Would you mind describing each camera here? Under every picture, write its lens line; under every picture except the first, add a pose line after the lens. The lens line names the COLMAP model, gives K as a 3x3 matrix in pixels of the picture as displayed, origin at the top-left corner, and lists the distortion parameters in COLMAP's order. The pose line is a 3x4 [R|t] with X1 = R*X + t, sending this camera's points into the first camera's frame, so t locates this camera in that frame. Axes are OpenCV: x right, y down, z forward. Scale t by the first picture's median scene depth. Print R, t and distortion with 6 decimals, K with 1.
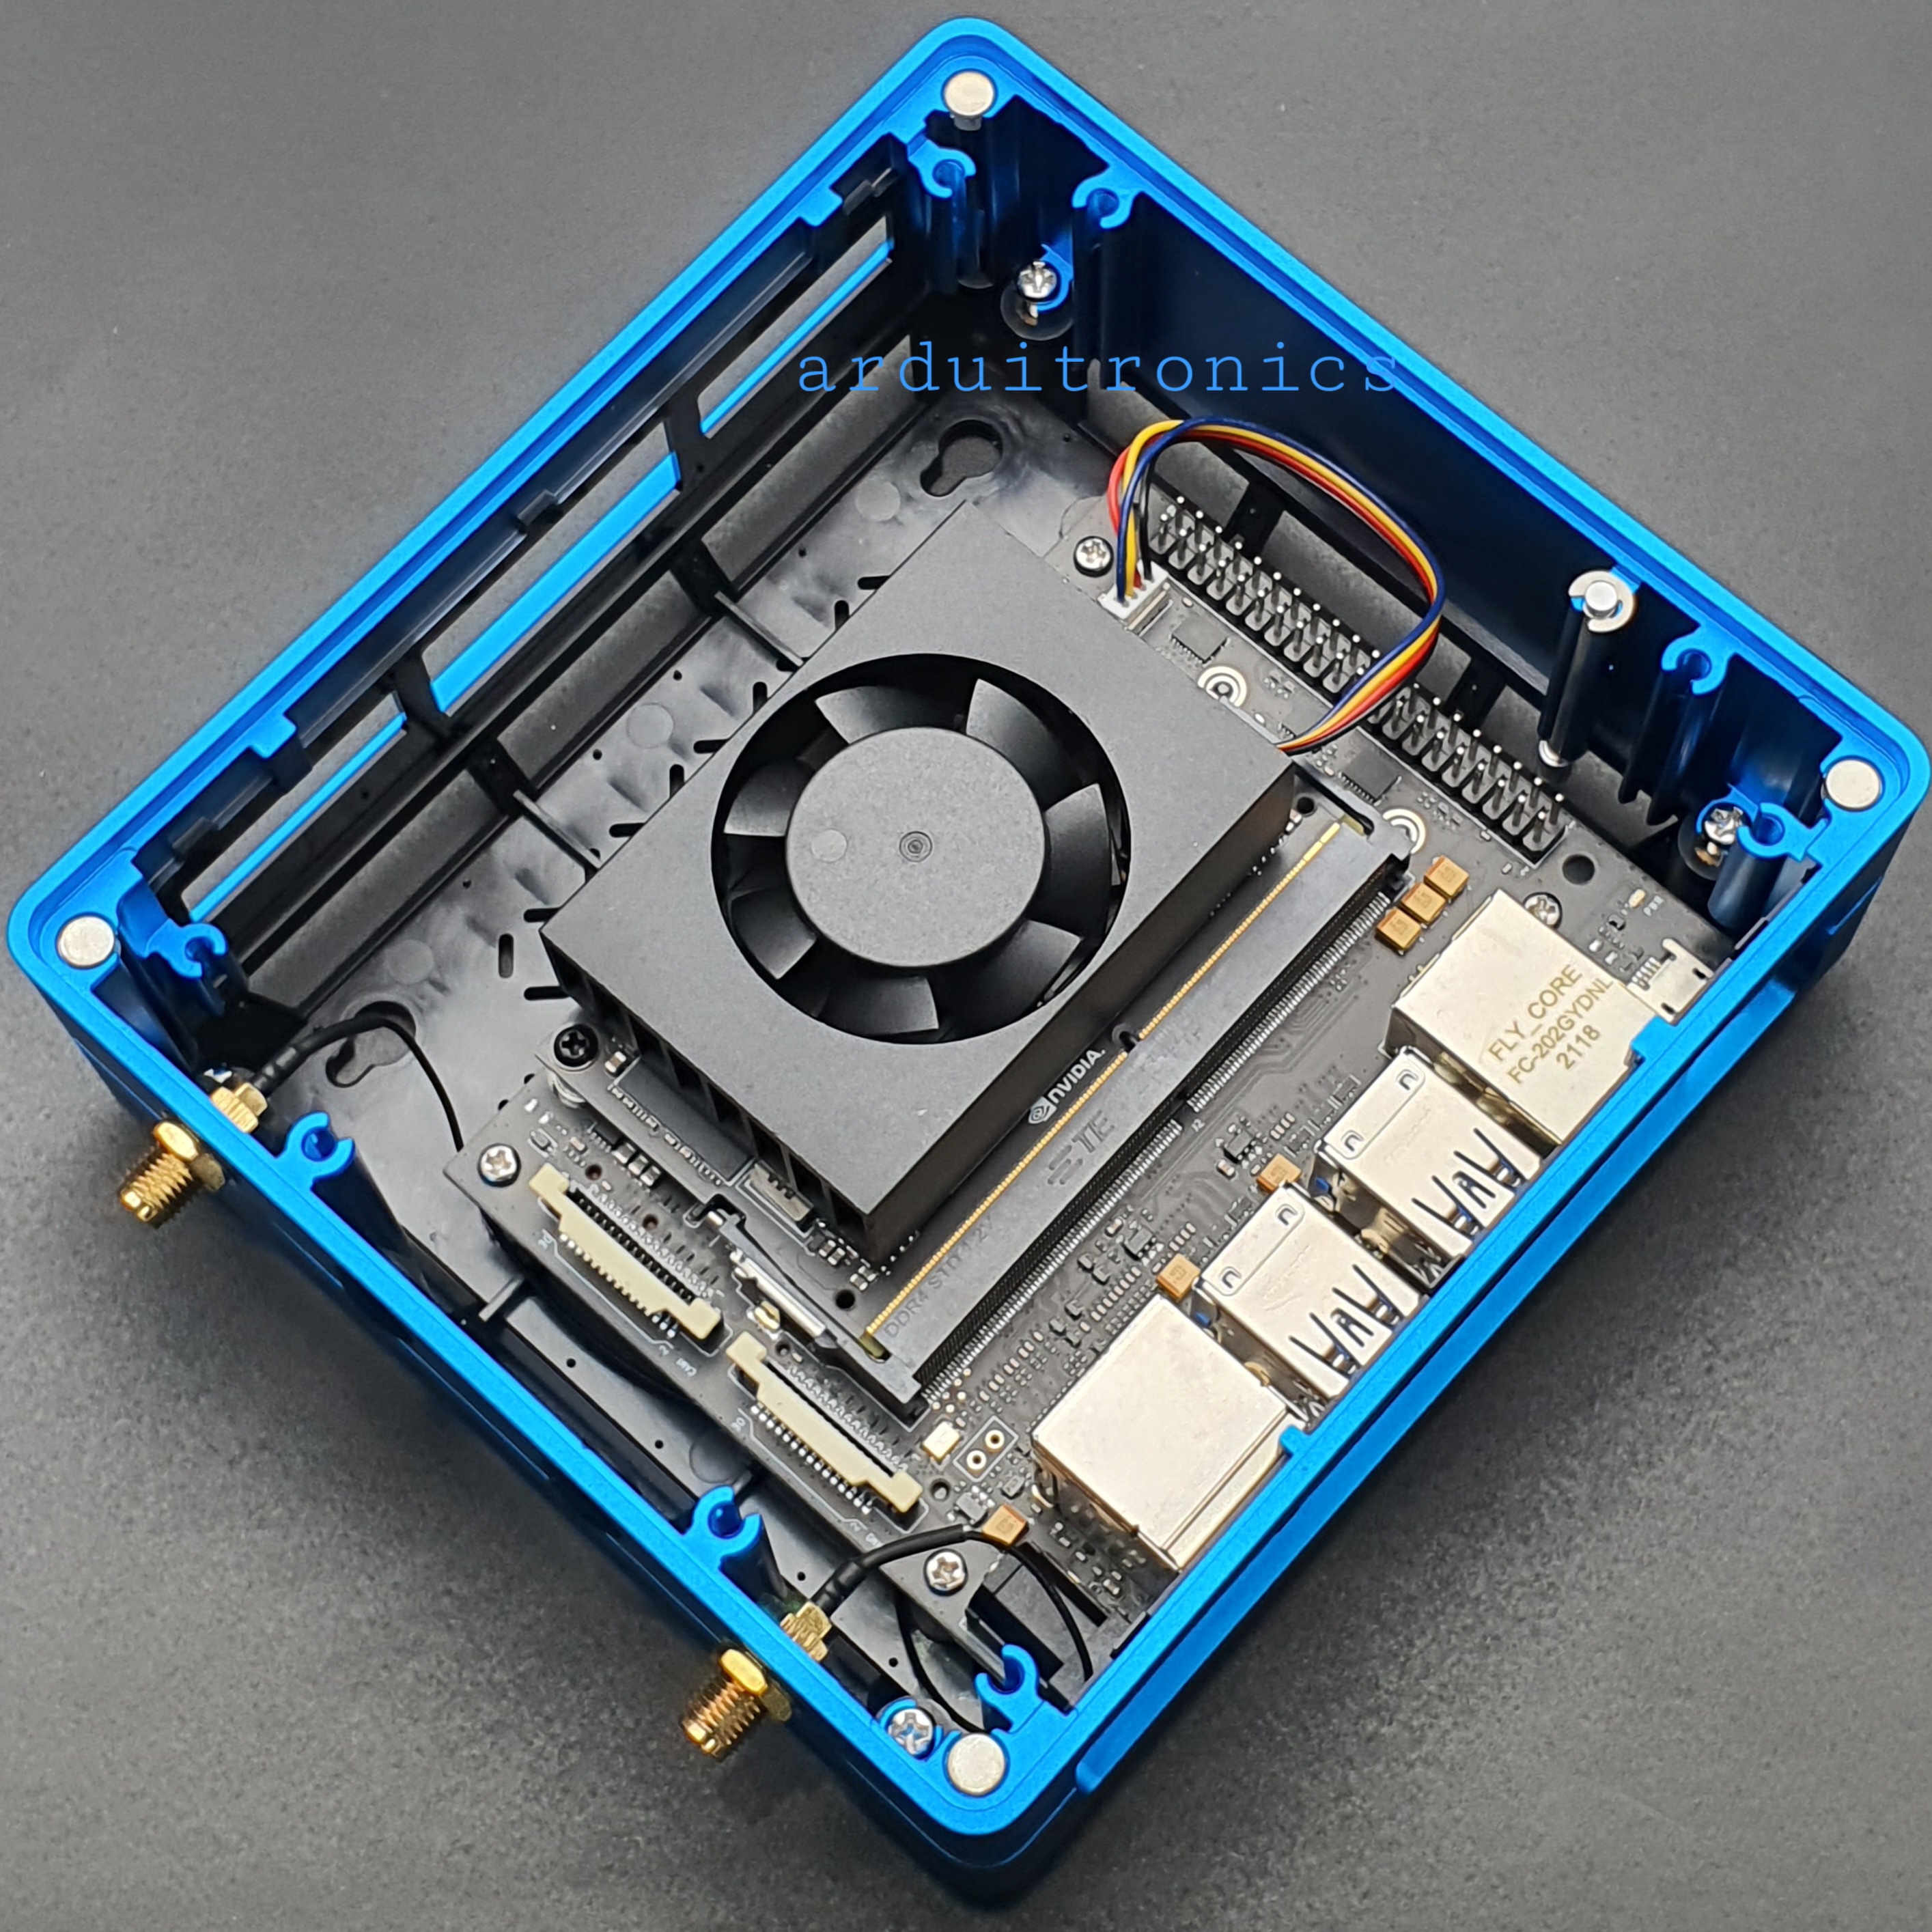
lens RADIAL K [[3986.3, 0, 997.5], [0, 3986.3, 964.5], [0, 0, 1]] dist [0.344542, -0.422640]
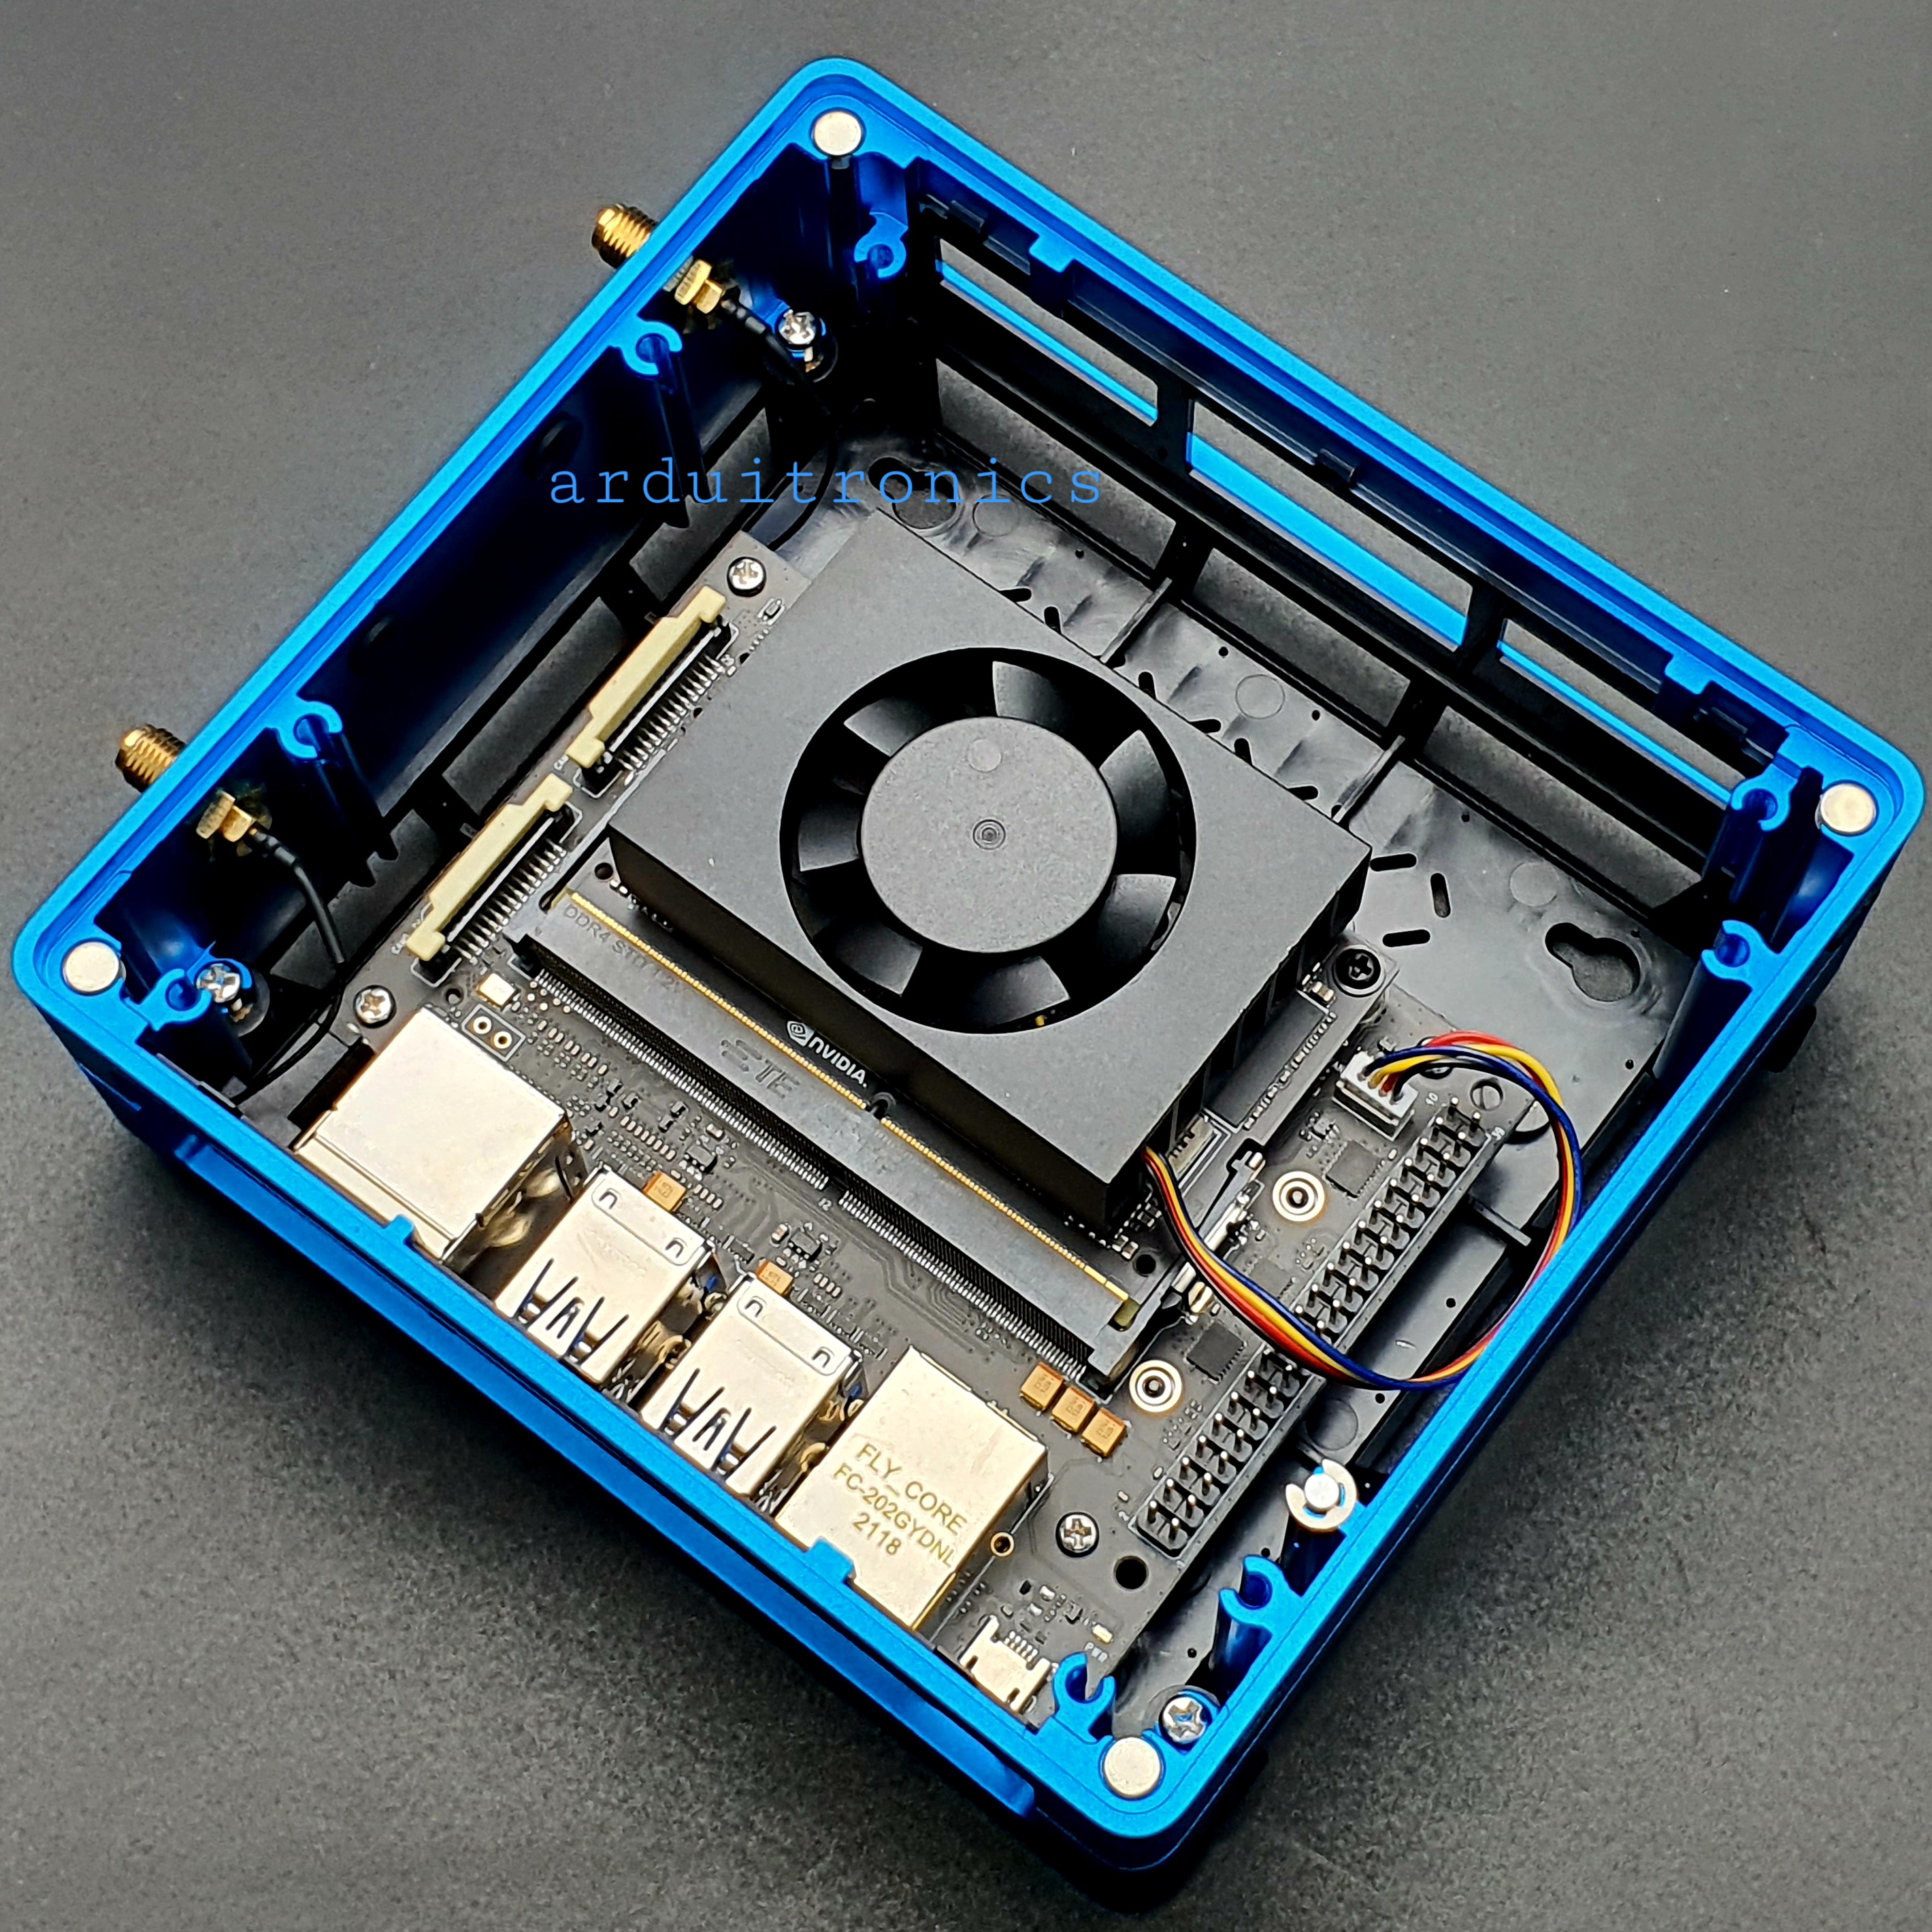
lens RADIAL K [[3986.3, 0, 997.5], [0, 3986.3, 964.5], [0, 0, 1]] dist [0.344542, -0.422640]
pose [[0.072243, 0.939432, -0.335034, 0.339579], [-0.925470, 0.188381, 0.328662, -0.347732], [0.371869, 0.286320, 0.883025, 0.115588]]
